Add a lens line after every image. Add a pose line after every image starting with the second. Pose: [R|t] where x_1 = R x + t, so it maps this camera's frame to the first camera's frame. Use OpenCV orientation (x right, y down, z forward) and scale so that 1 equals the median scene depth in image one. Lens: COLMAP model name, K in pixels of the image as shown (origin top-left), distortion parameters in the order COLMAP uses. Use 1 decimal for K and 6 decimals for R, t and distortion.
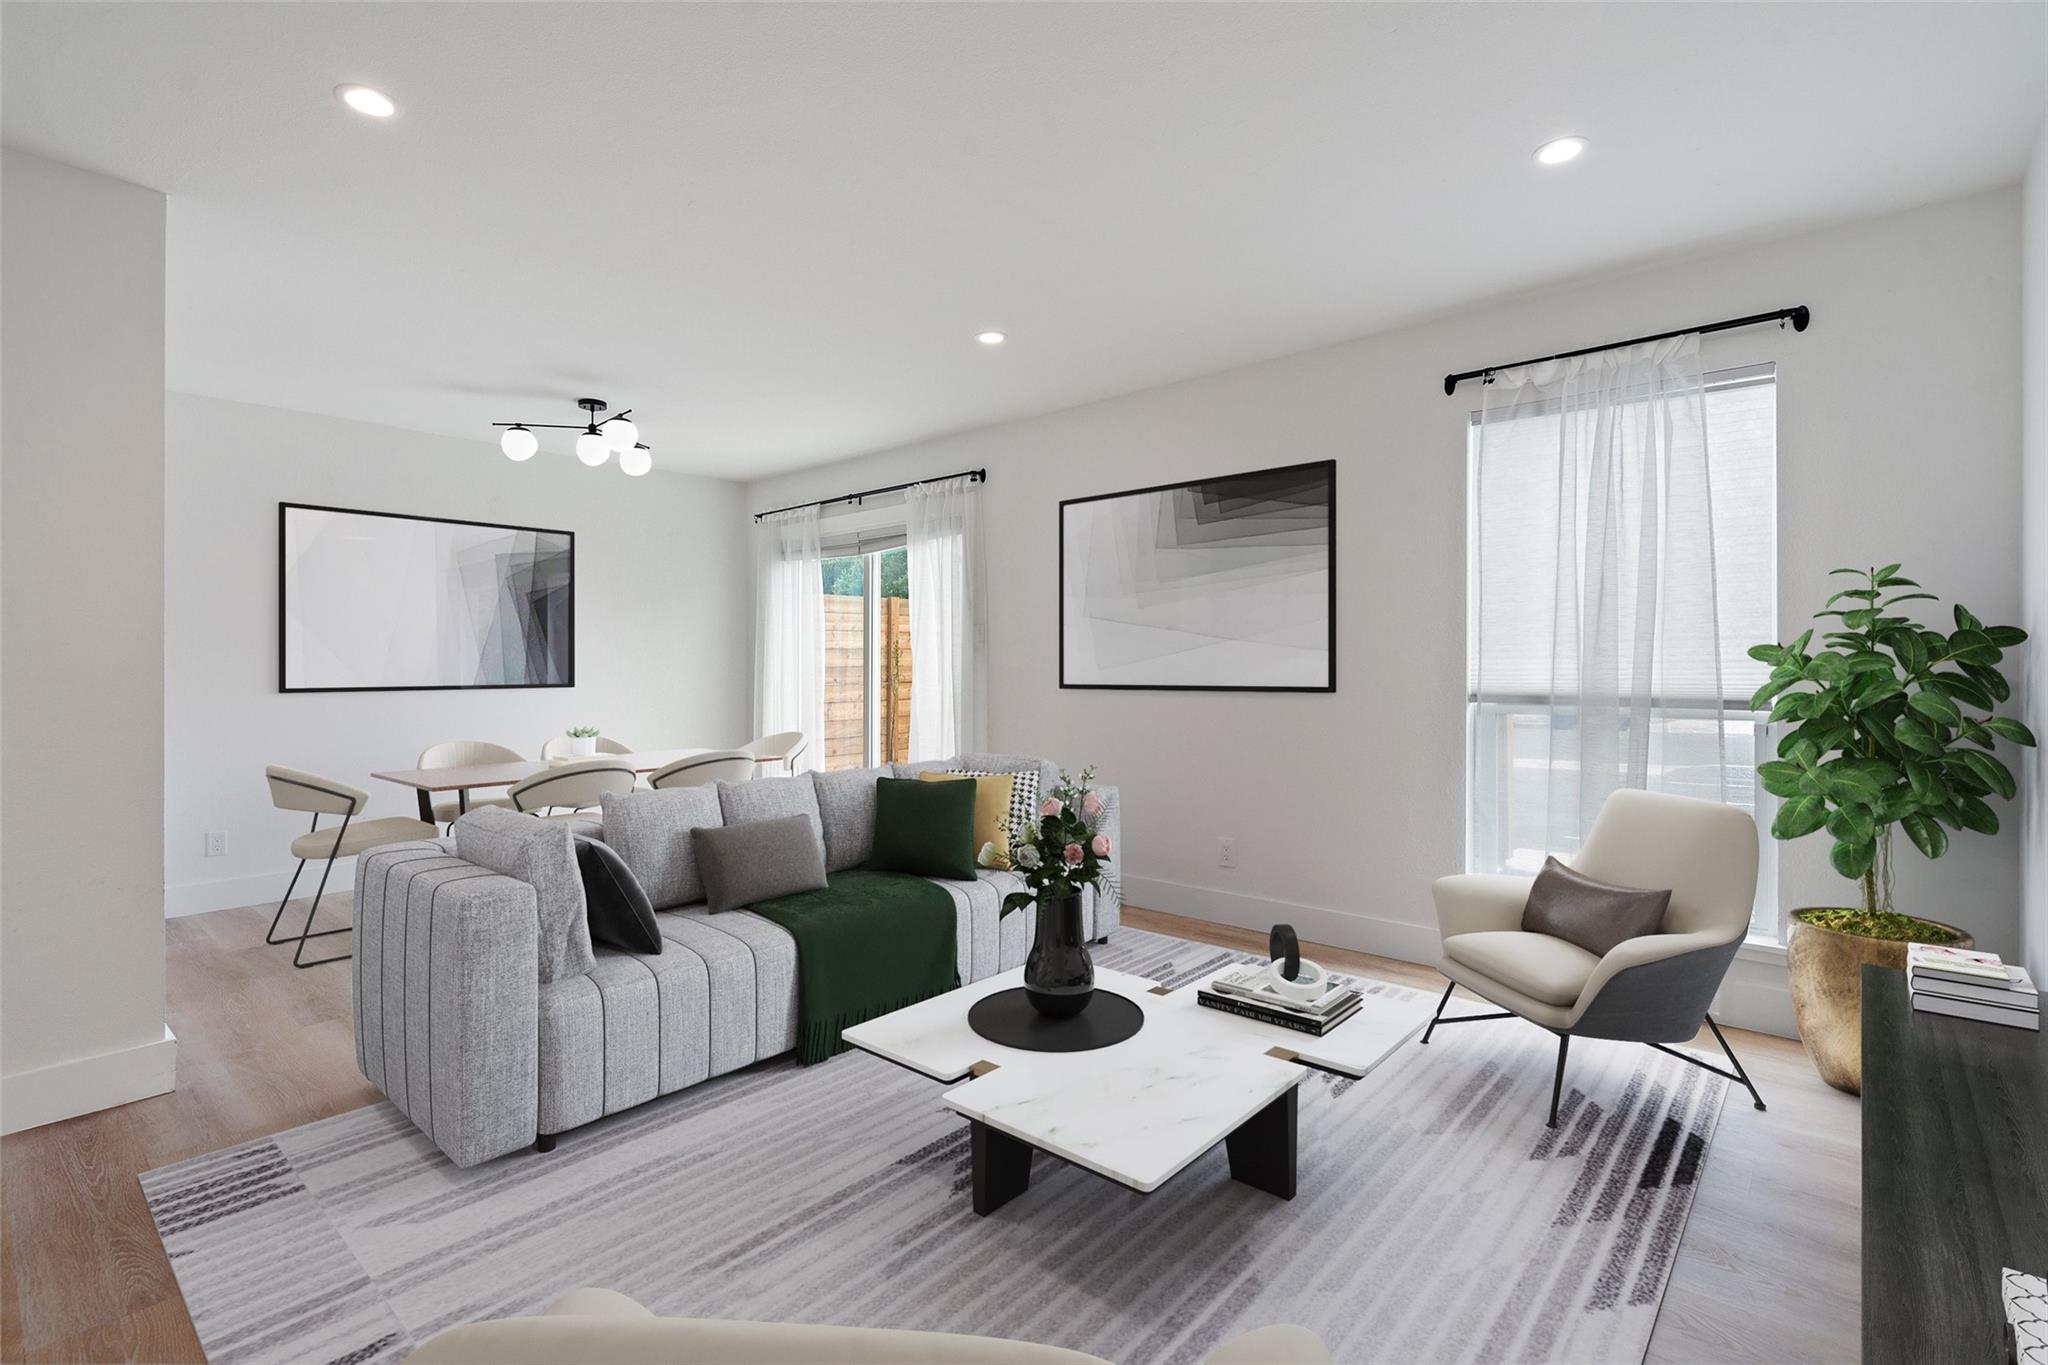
lens RADIAL K [[944.1, 0, 1025.1], [0, 944.1, 675.5], [0, 0, 1]] dist [0.001624, 0.000576]
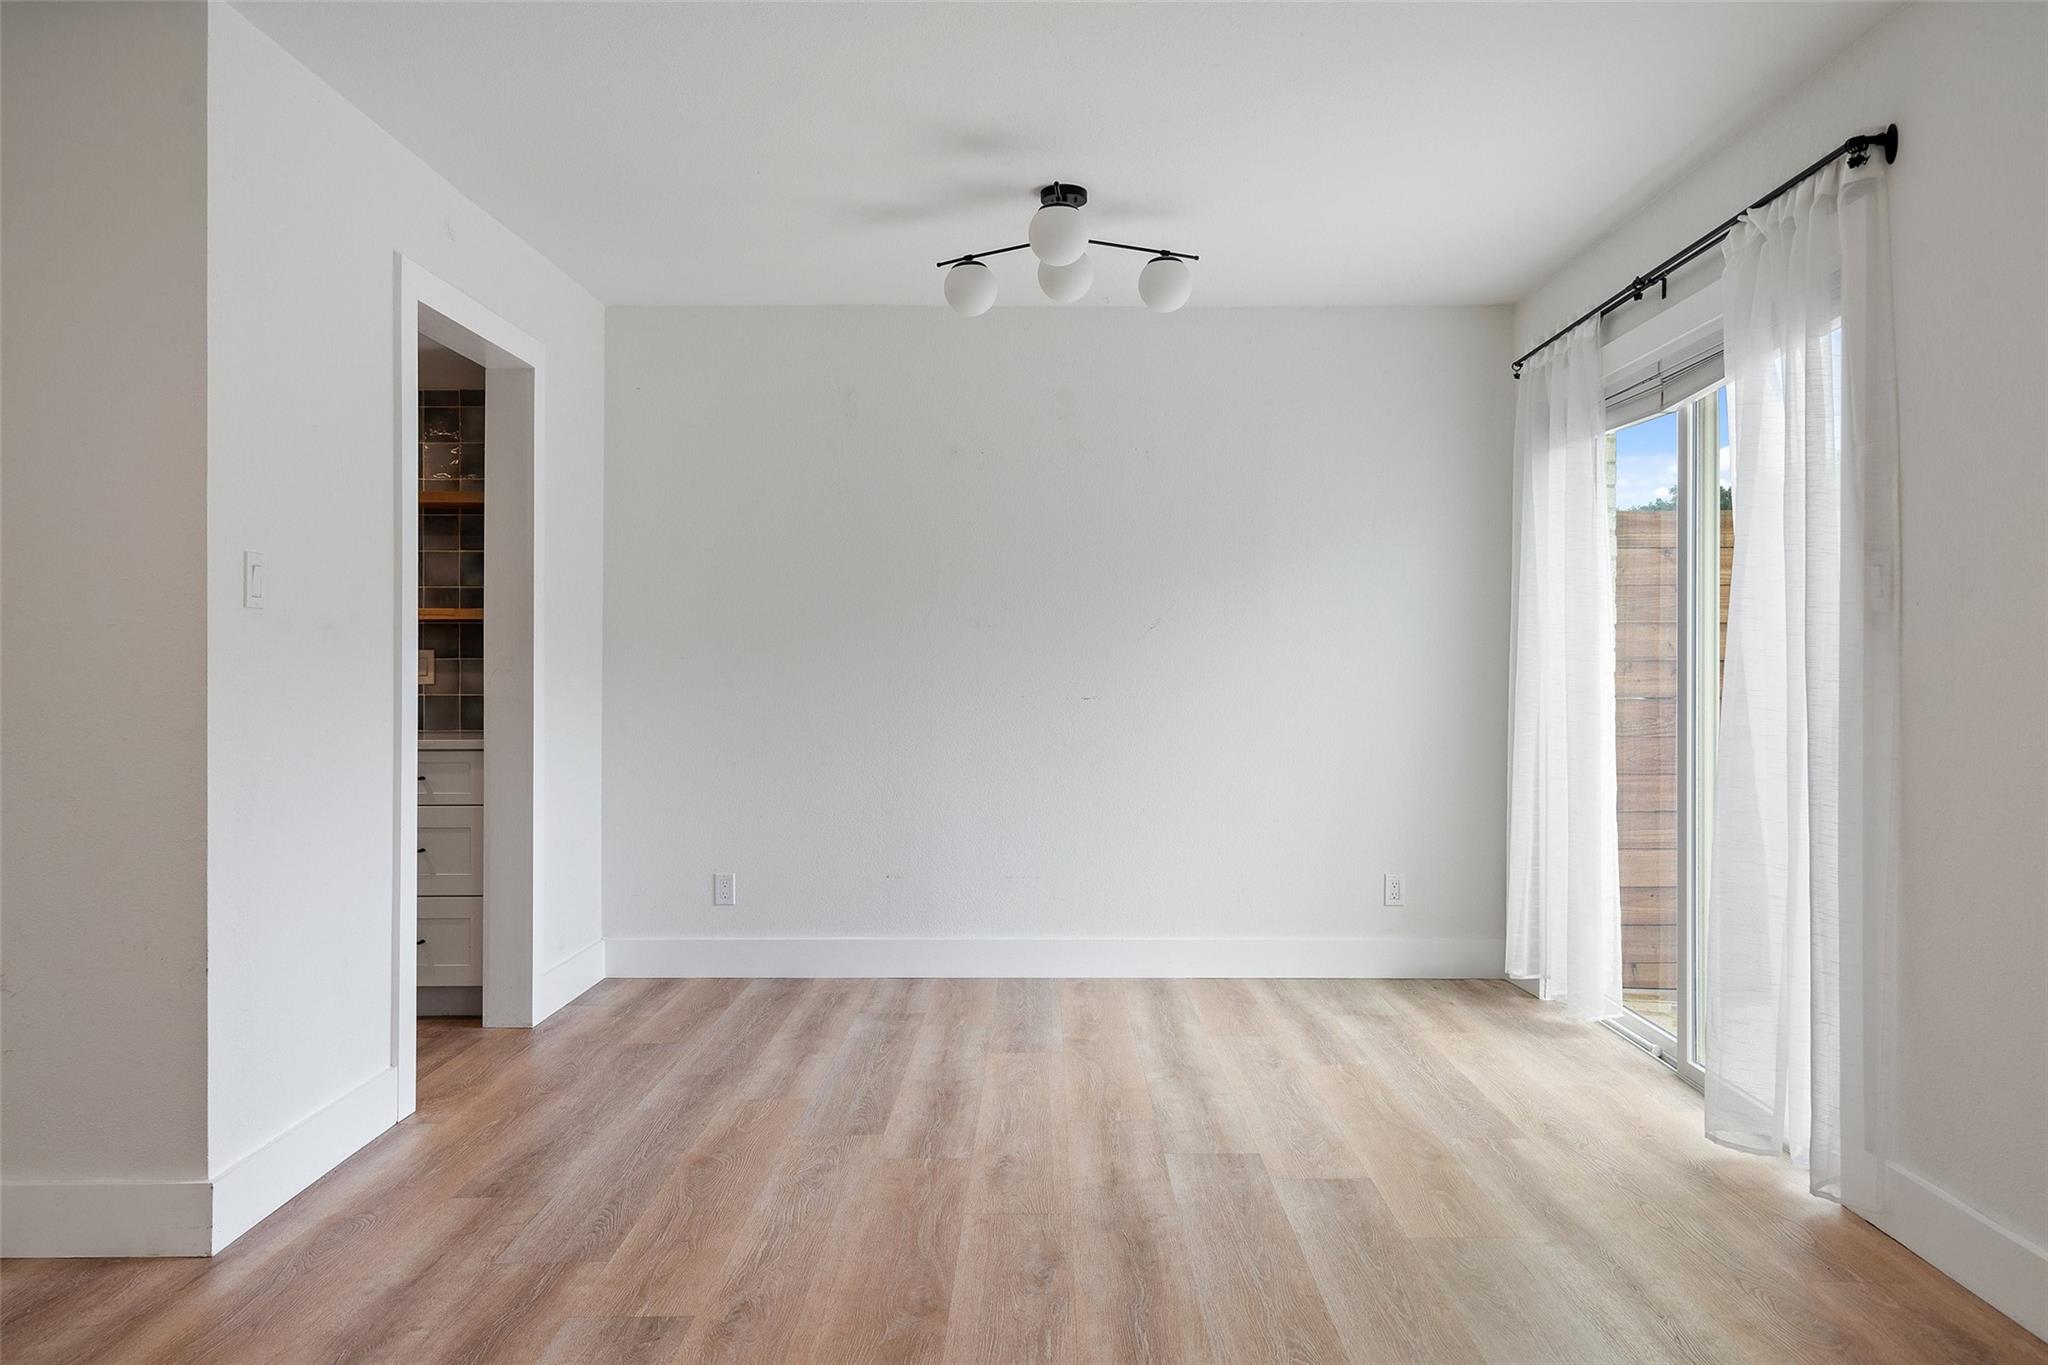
lens RADIAL K [[1419.9, 0, 1028.0], [0, 1419.9, 675.4], [0, 0, 1]] dist [-0.000700, -0.001226]
pose [[0.657298, 0.011221, -0.753547, 0.189140], [-0.009428, 0.999933, 0.006666, -0.006422], [0.753572, 0.002722, 0.657360, 0.472854]]
